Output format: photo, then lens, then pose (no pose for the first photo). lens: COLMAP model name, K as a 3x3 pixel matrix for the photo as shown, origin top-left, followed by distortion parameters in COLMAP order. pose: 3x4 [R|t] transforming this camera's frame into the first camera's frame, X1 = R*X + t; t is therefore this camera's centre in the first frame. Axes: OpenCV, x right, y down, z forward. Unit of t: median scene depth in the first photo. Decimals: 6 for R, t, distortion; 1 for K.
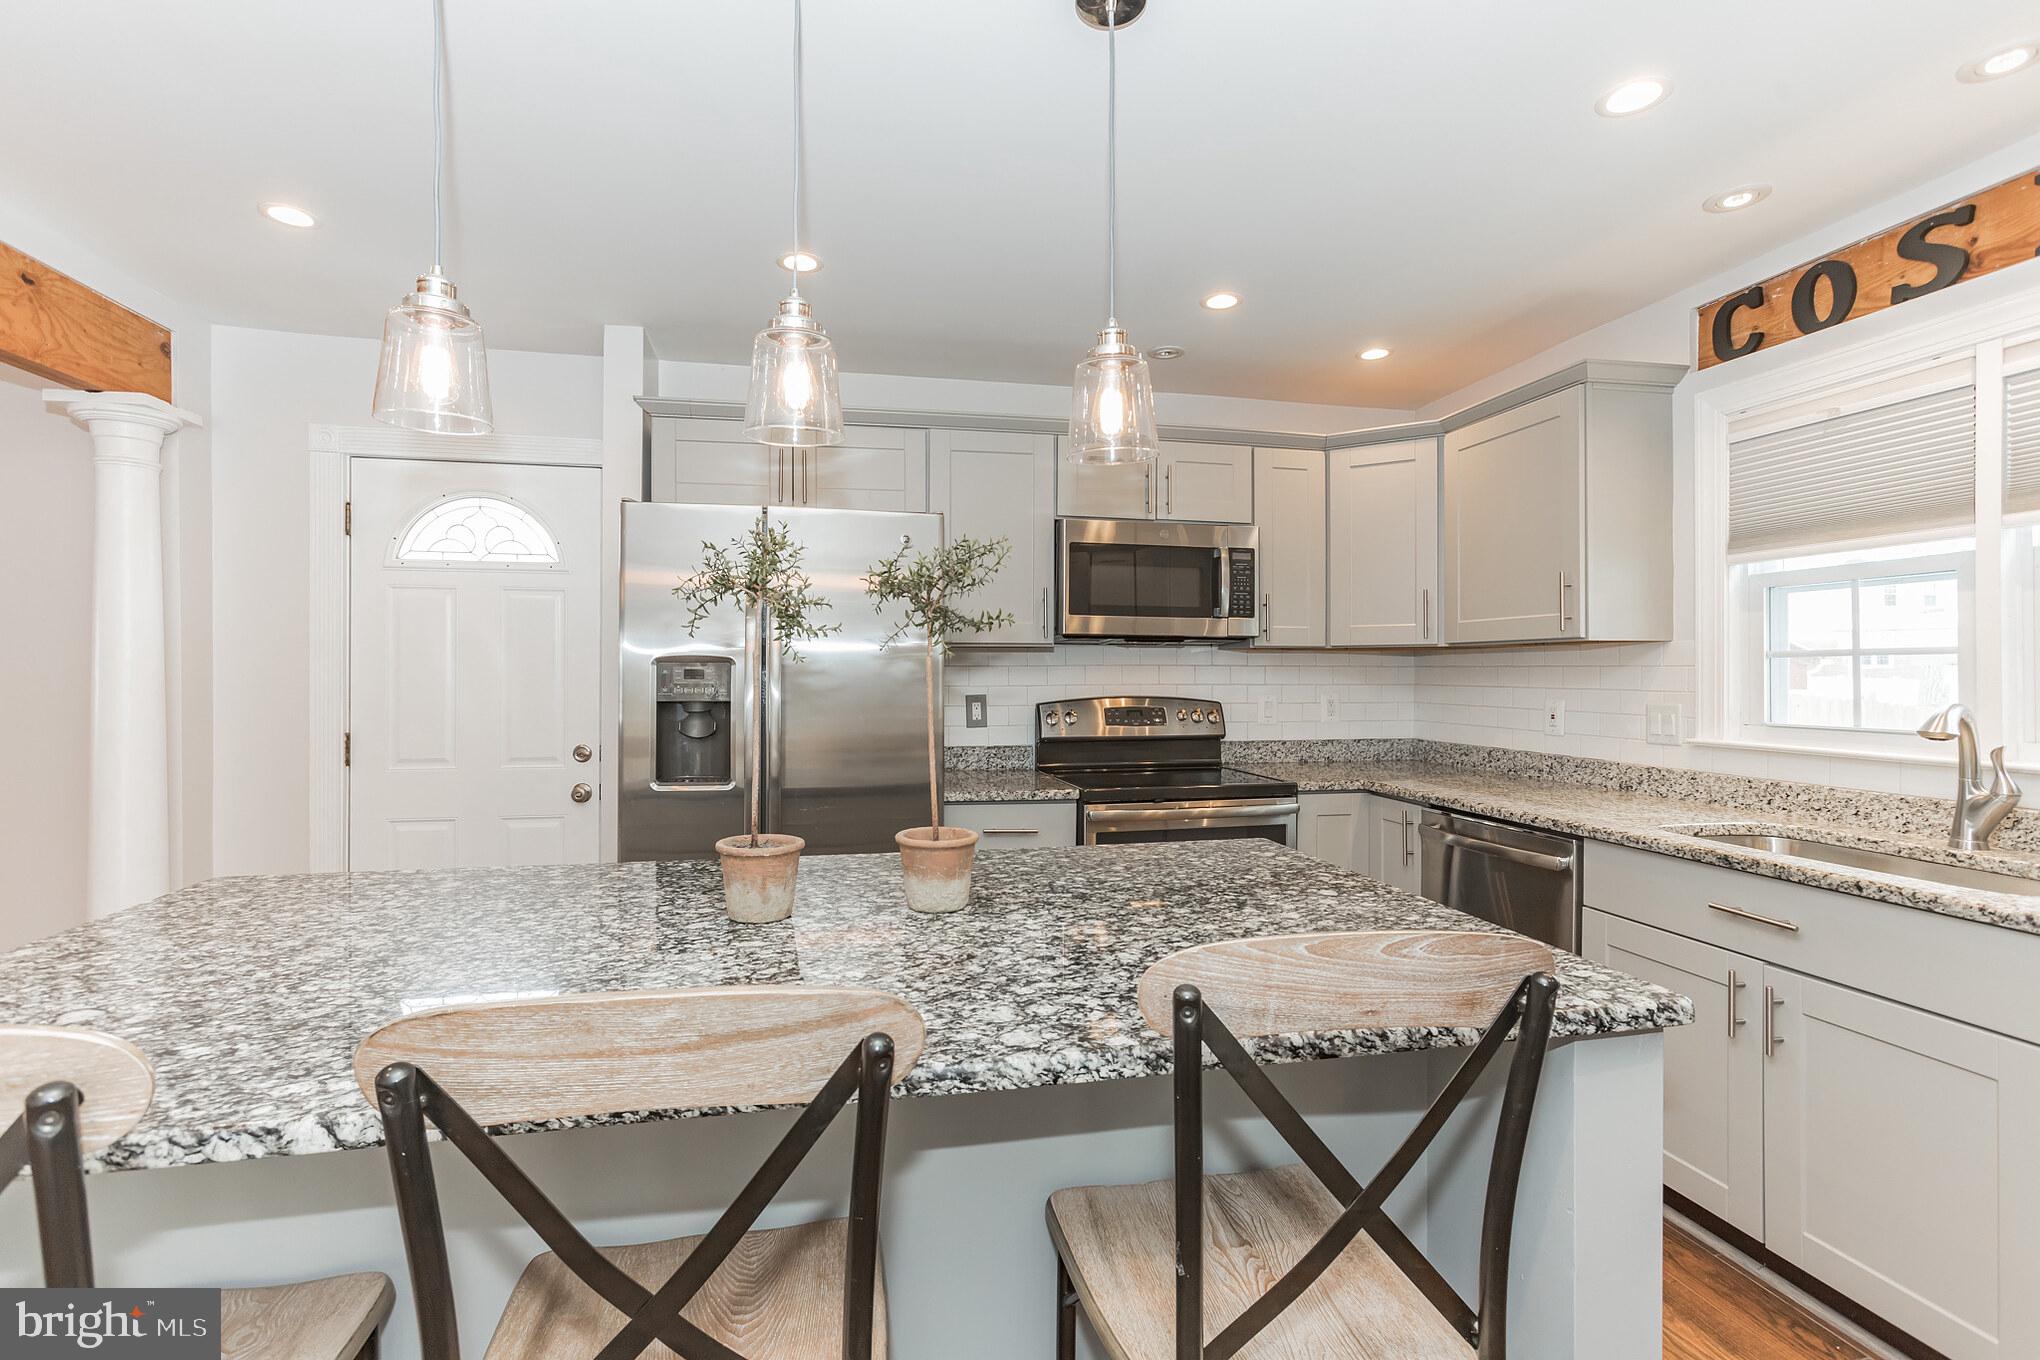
lens RADIAL K [[910.7, 0, 1020.6], [0, 910.7, 686.3], [0, 0, 1]] dist [-0.005318, 0.001830]
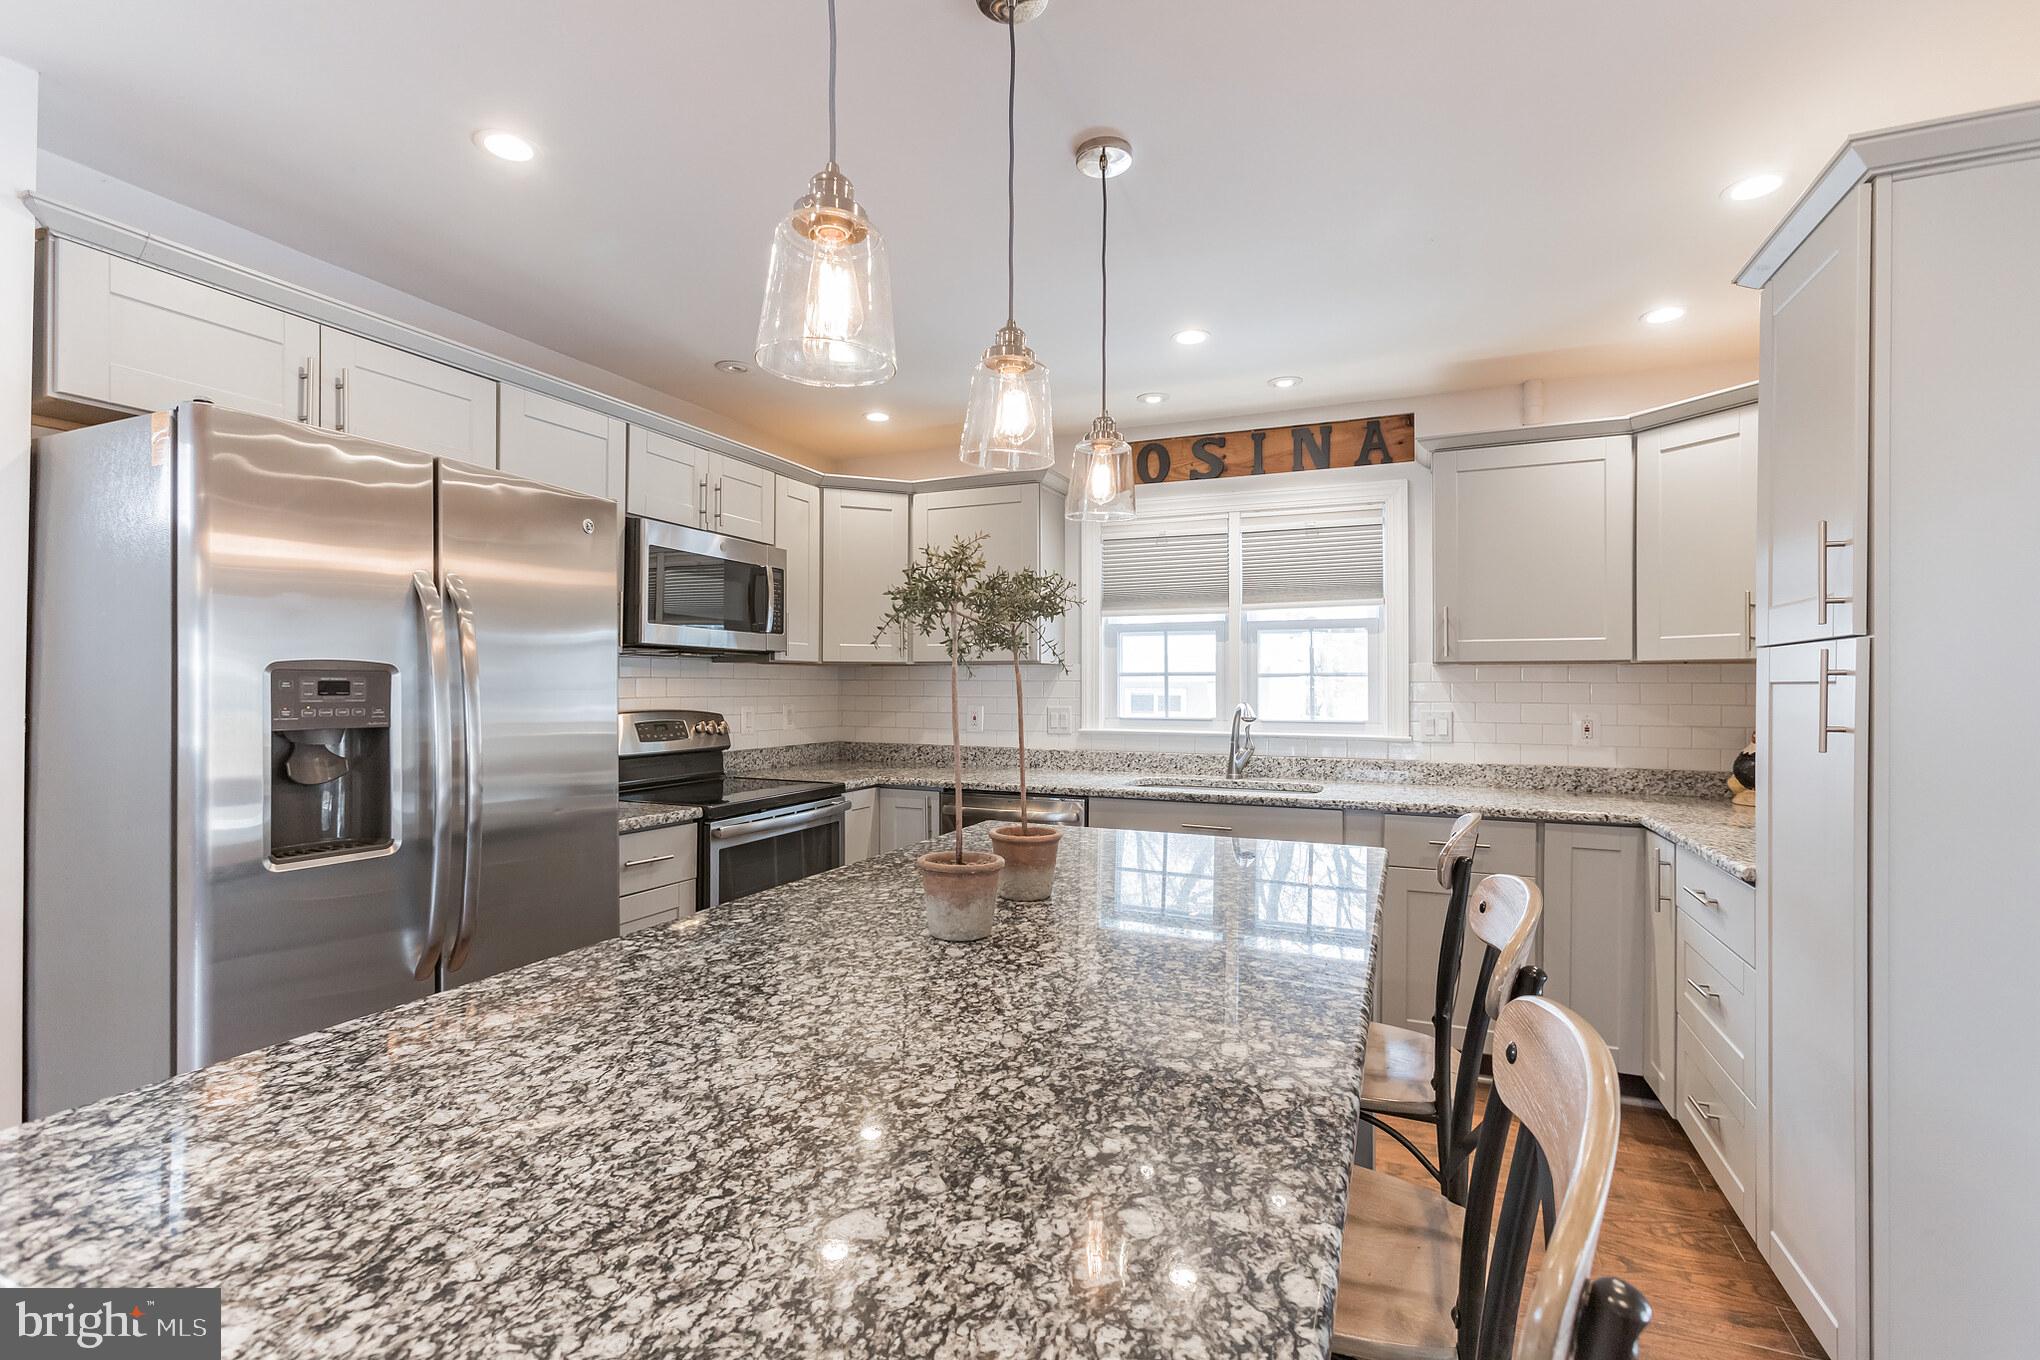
lens RADIAL K [[910.7, 0, 1003.8], [0, 910.7, 679.3], [0, 0, 1]] dist [-0.005318, 0.001830]
pose [[0.590424, 0.005269, 0.807076, -0.608809], [0.009394, 0.999866, -0.013400, -0.006425], [-0.807038, 0.015494, 0.590296, 0.214242]]
